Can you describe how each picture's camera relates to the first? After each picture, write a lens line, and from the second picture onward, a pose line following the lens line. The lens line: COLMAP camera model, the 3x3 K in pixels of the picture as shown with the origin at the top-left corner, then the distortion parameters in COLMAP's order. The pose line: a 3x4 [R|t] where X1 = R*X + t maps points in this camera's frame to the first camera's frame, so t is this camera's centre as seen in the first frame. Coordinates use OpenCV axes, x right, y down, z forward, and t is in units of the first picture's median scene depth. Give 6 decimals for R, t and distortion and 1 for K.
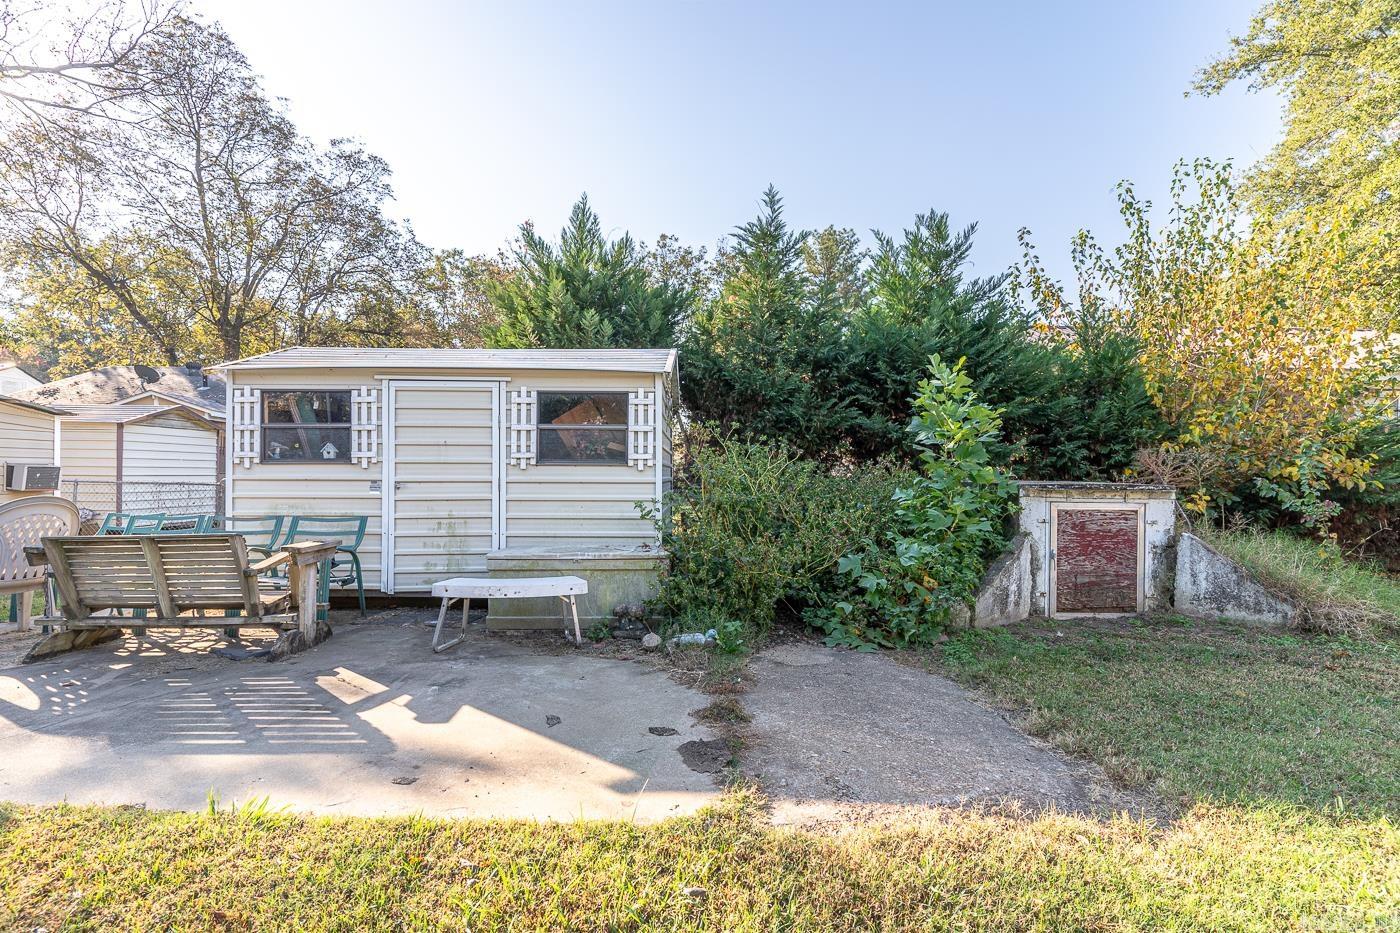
lens RADIAL K [[675.8, 0, 700.0], [0, 675.8, 466.5], [0, 0, 1]] dist [0.018474, -0.000043]
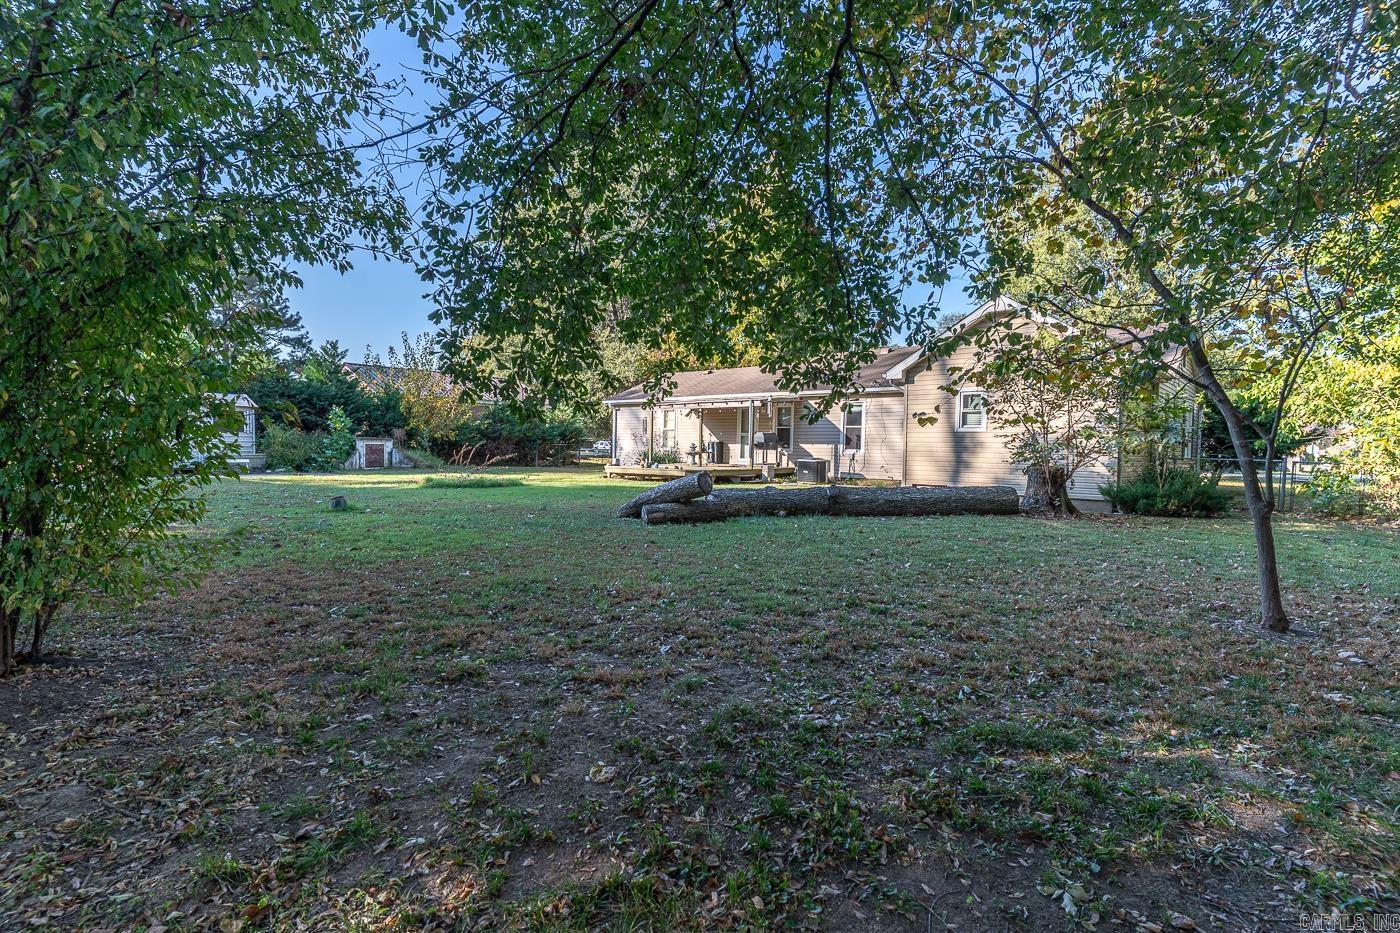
lens RADIAL K [[675.8, 0, 700.0], [0, 675.8, 466.5], [0, 0, 1]] dist [0.018474, -0.000043]
pose [[0.671609, -0.020827, 0.740613, -1.132631], [-0.020652, 0.998690, 0.046812, -0.034967], [-0.740618, -0.046735, 0.670299, -3.167398]]
